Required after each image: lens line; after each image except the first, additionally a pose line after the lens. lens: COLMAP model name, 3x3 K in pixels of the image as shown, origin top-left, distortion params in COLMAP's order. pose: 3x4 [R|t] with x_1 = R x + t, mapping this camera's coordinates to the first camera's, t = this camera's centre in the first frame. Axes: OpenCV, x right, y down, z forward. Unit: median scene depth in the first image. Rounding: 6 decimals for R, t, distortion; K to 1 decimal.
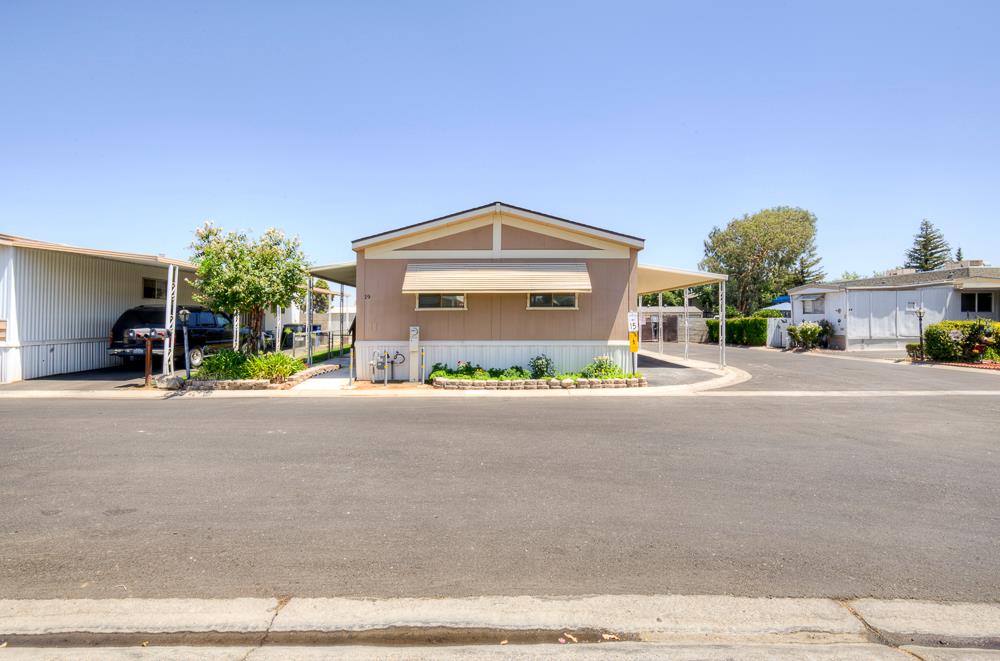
lens RADIAL K [[435.7, 0, 504.6], [0, 435.7, 326.8], [0, 0, 1]] dist [0.001340, 0.000182]
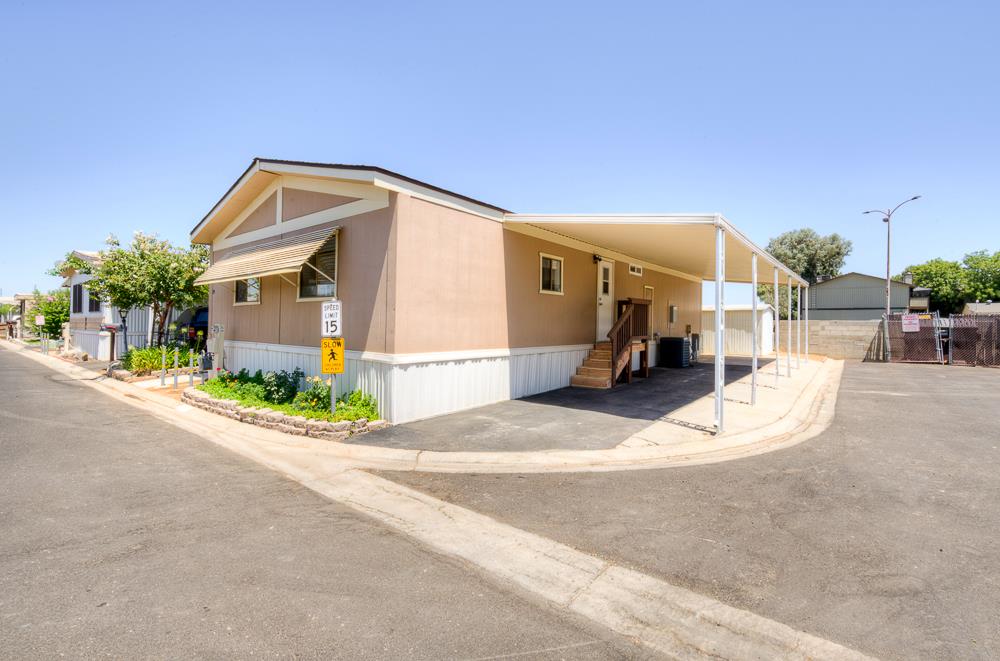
lens RADIAL K [[442.1, 0, 506.2], [0, 442.1, 327.1], [0, 0, 1]] dist [-0.000670, 0.000675]
pose [[0.775964, 0.014309, -0.630615, 0.765415], [-0.017794, 0.999841, 0.000793, -0.005342], [0.630526, 0.010606, 0.776096, 0.656123]]
